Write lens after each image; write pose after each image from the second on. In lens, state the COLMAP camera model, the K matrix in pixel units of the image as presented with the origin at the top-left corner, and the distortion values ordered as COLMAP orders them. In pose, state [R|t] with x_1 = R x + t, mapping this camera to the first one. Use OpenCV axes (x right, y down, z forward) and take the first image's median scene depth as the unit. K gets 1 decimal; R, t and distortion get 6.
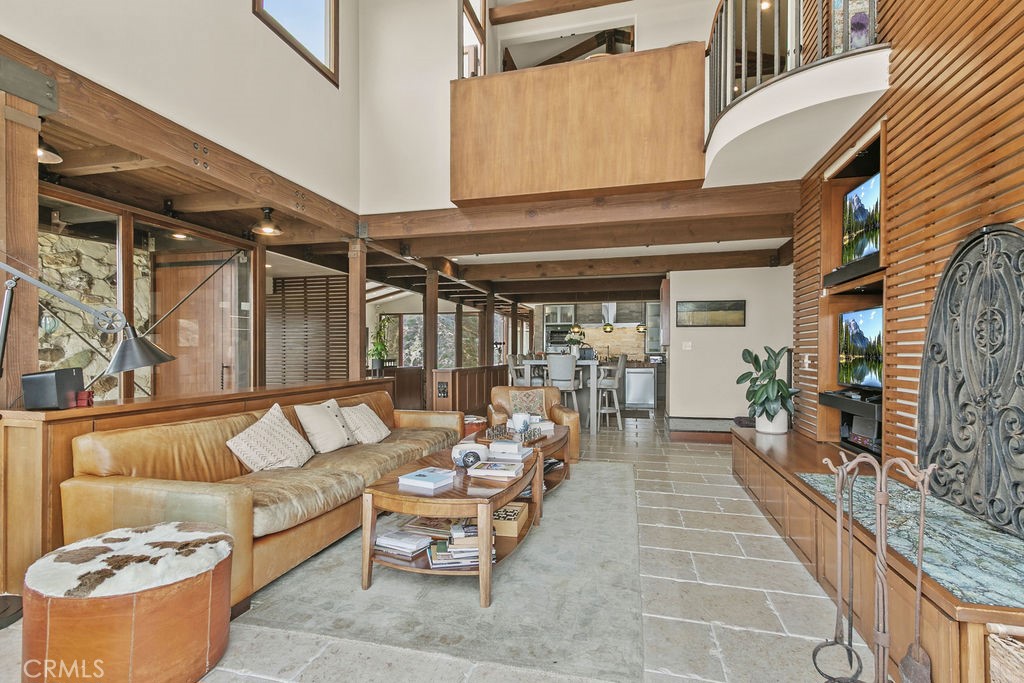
lens RADIAL K [[478.7, 0, 514.4], [0, 478.7, 348.7], [0, 0, 1]] dist [0.003003, -0.001954]
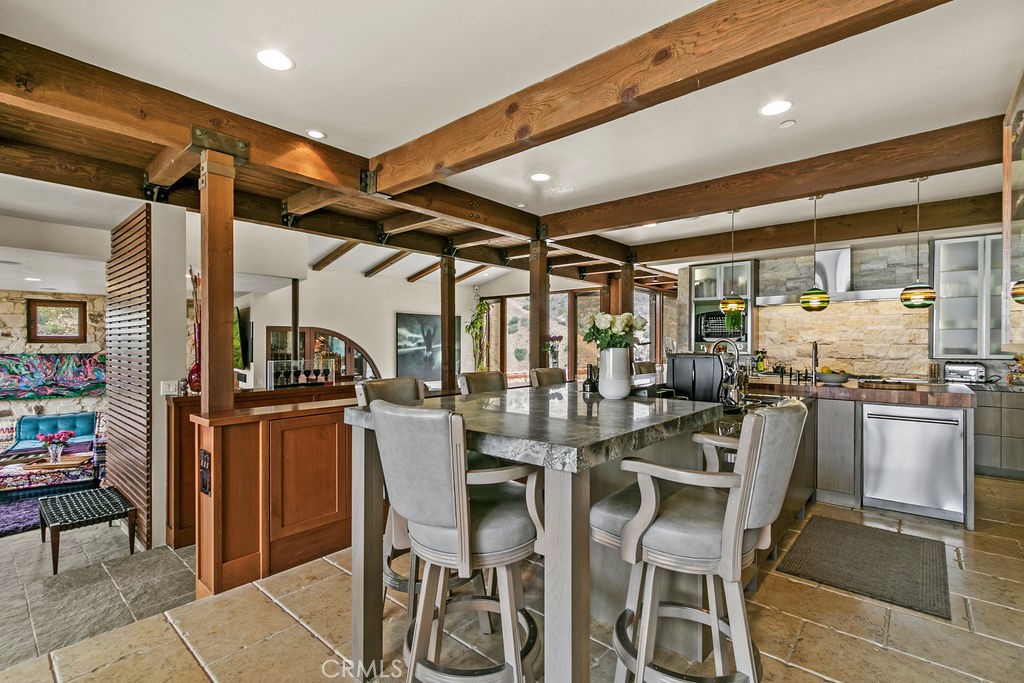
lens RADIAL K [[478.7, 0, 507.1], [0, 478.7, 340.7], [0, 0, 1]] dist [0.003003, -0.001954]
pose [[0.894239, -0.001233, -0.447589, 0.122144], [0.001712, 0.999998, 0.000667, -0.007072], [0.447587, -0.001363, 0.894239, 0.435460]]
